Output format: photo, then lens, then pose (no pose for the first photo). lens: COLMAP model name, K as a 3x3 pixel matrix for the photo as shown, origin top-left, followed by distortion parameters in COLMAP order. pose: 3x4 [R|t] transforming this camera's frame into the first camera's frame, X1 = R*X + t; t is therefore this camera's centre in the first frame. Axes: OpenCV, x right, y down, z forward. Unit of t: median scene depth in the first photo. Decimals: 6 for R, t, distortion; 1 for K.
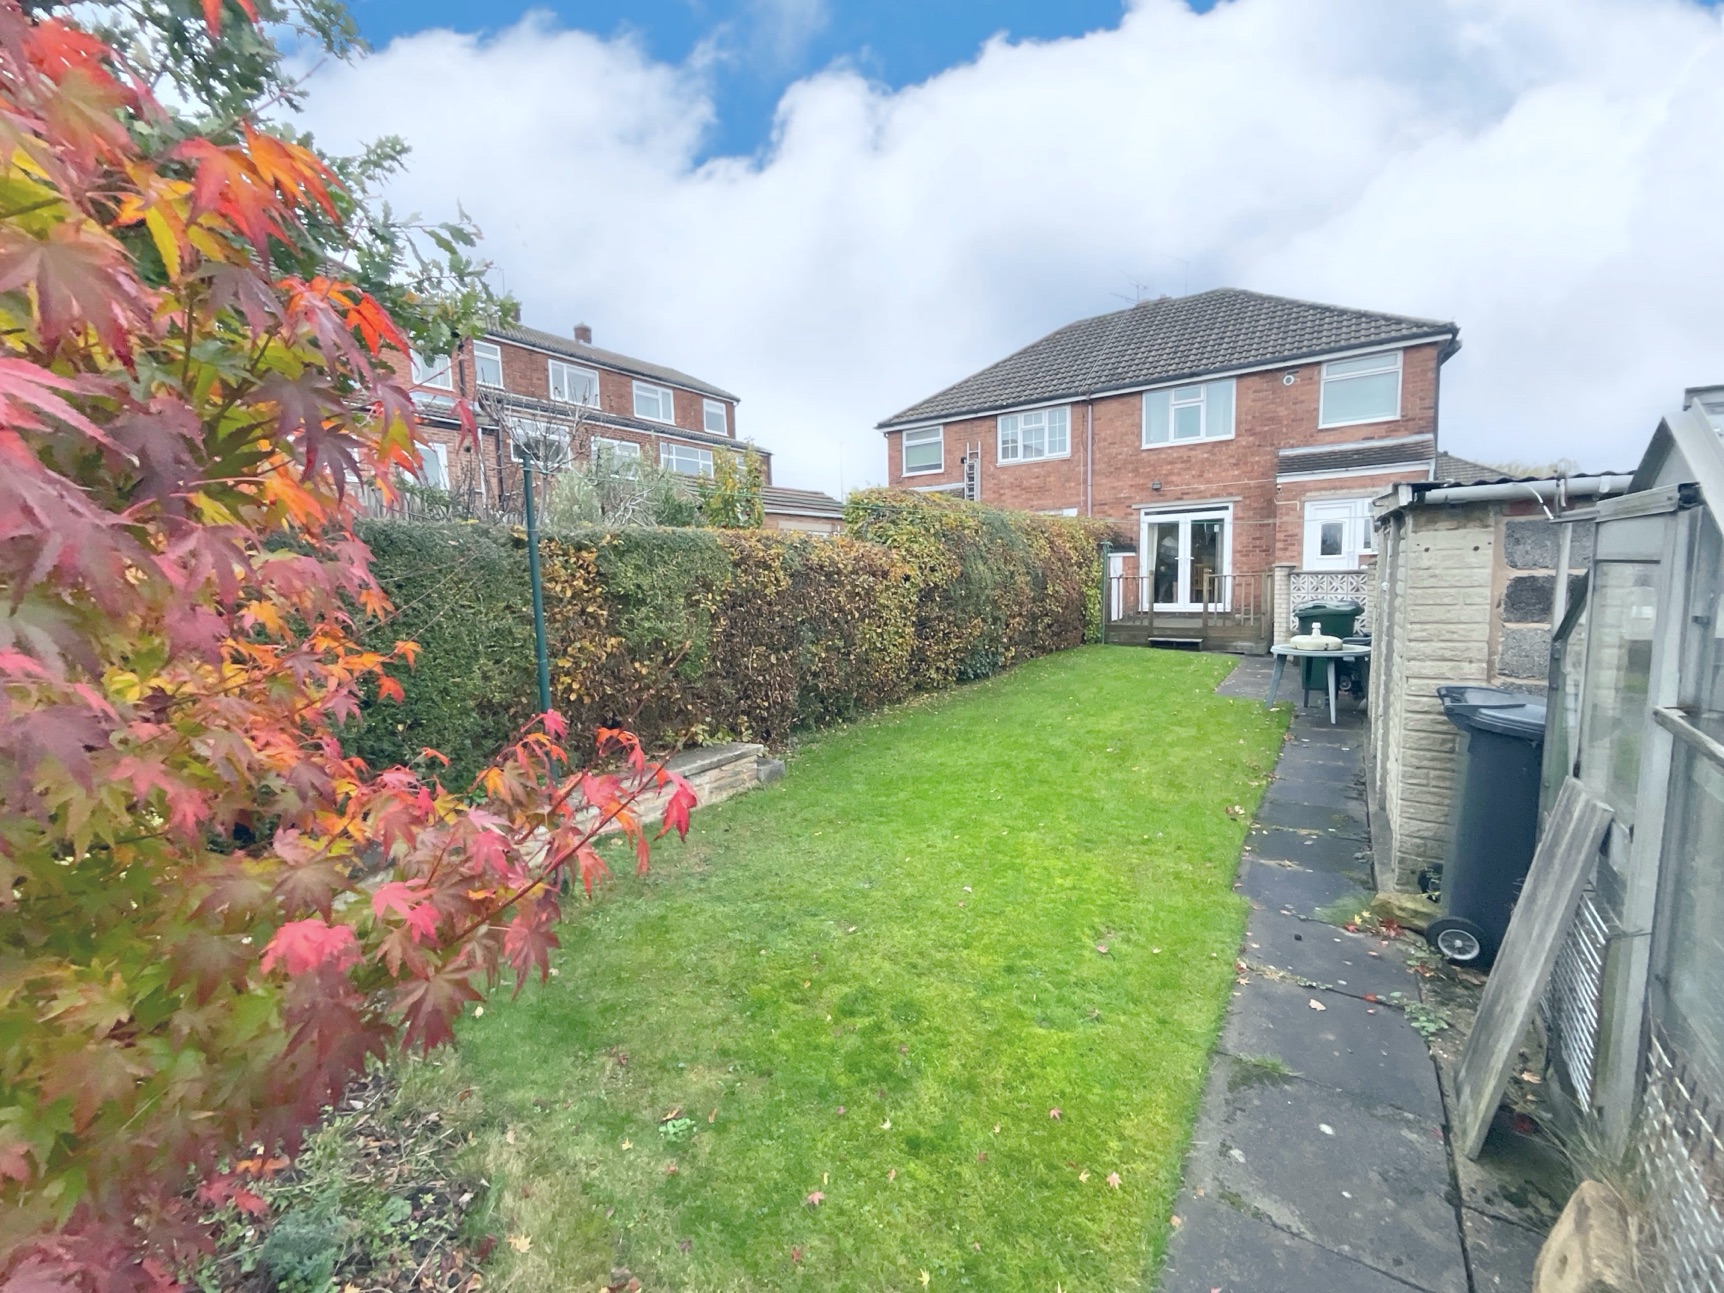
lens RADIAL K [[699.9, 0, 866.0], [0, 699.9, 644.1], [0, 0, 1]] dist [-0.003177, 0.003248]
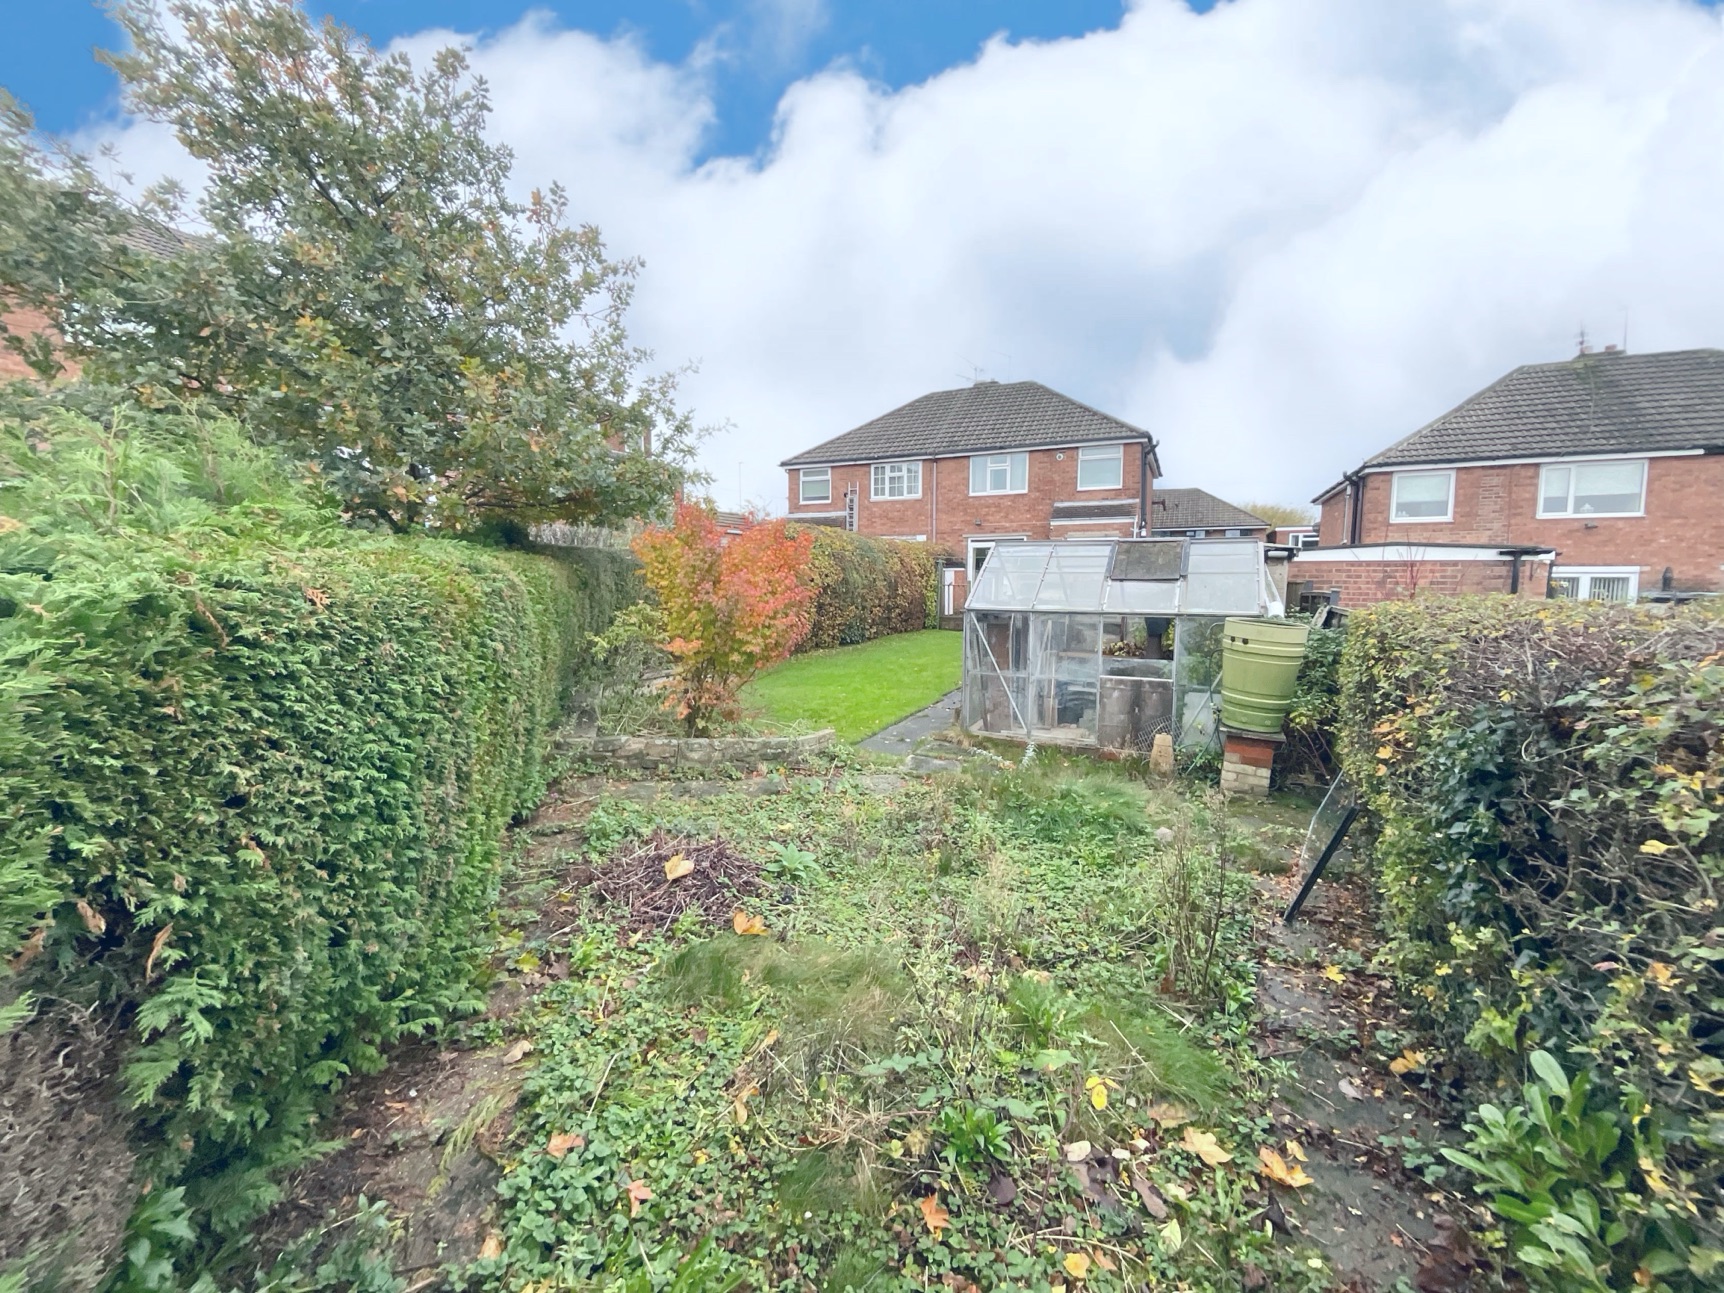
lens RADIAL K [[699.9, 0, 866.0], [0, 699.9, 644.1], [0, 0, 1]] dist [-0.003177, 0.003248]
pose [[0.985870, 0.011495, 0.167118, -0.051914], [-0.009929, 0.999899, -0.010205, 0.042744], [-0.167218, 0.008401, 0.985884, -0.388974]]
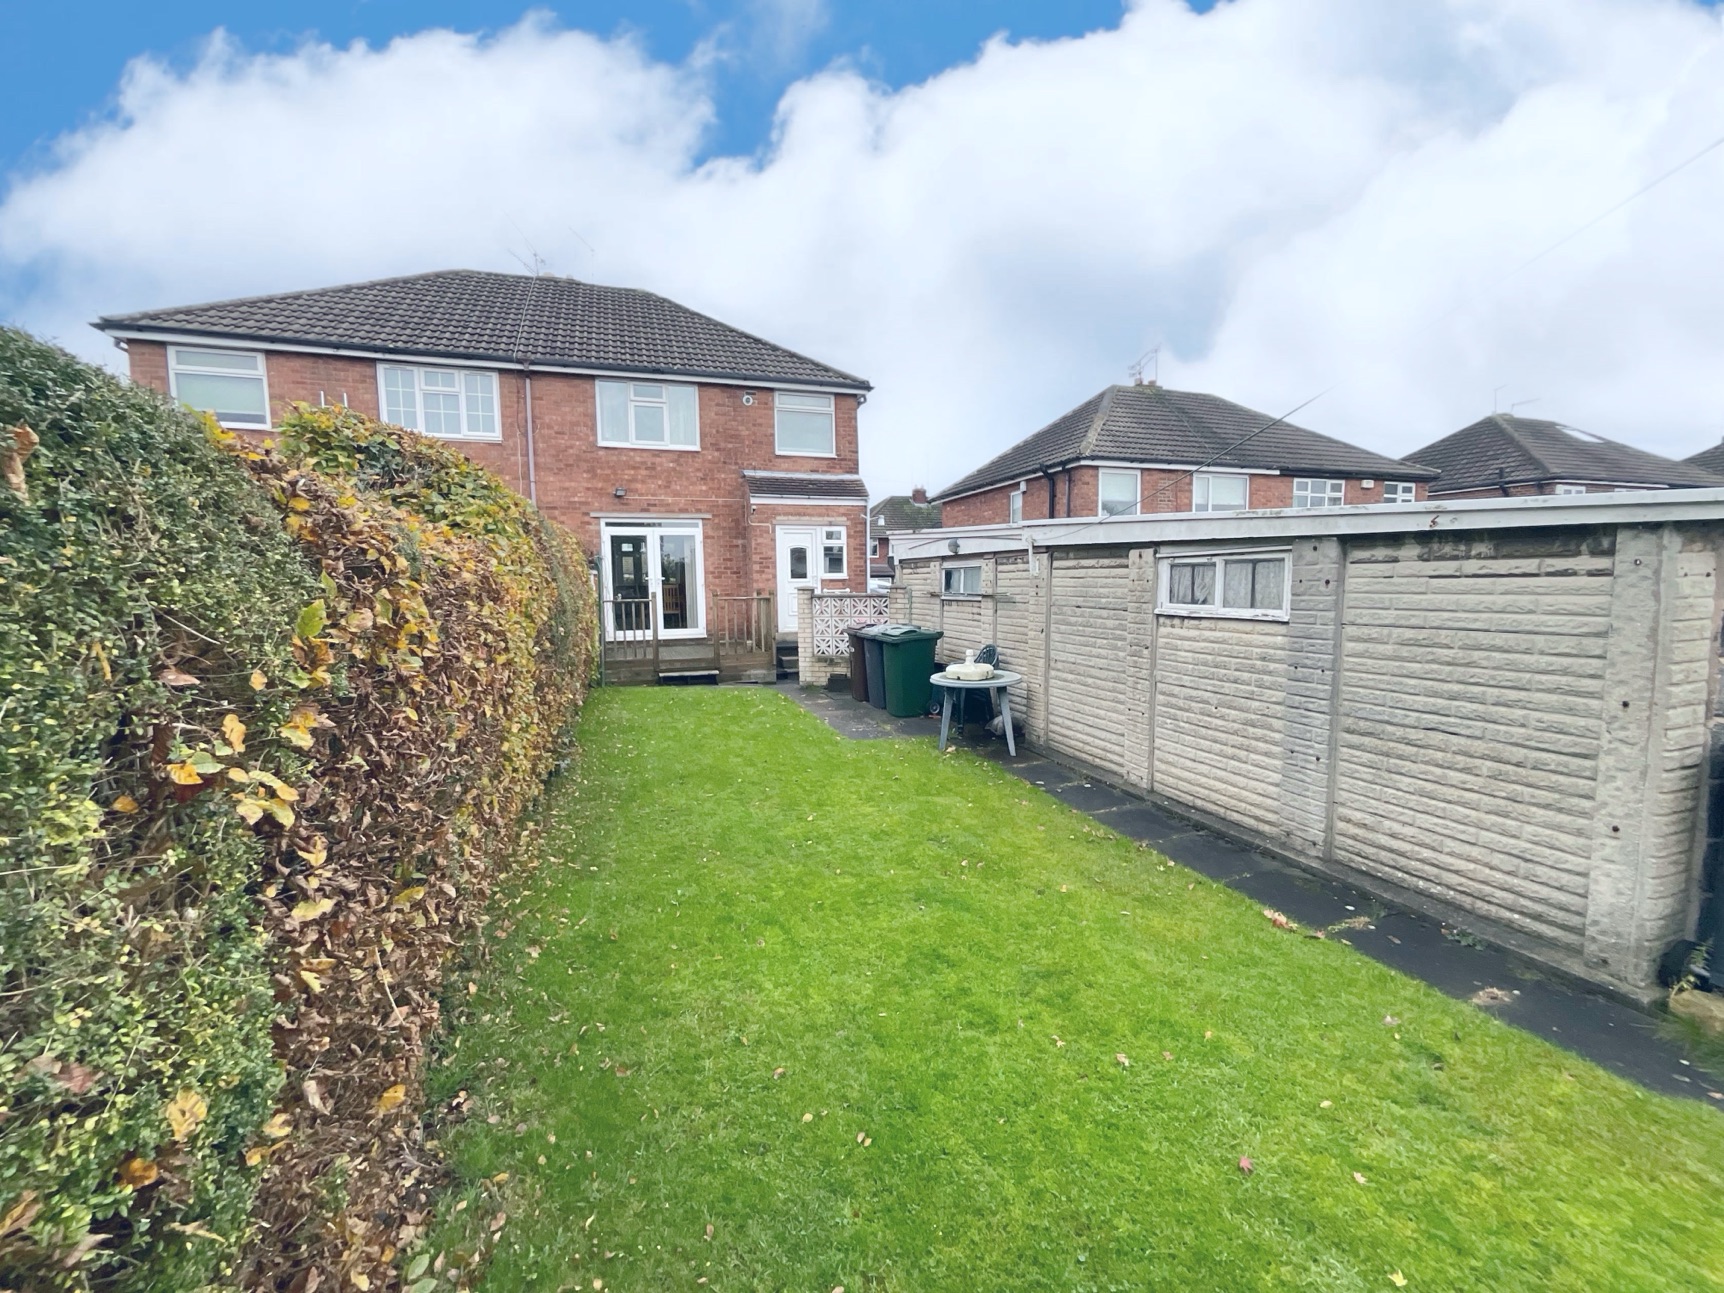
lens RADIAL K [[699.9, 0, 866.0], [0, 699.9, 644.1], [0, 0, 1]] dist [-0.003177, 0.003248]
pose [[0.600211, -0.052726, 0.798102, -0.094364], [0.076155, 0.997059, 0.008597, -0.028541], [-0.796208, 0.055619, 0.602461, 0.271971]]
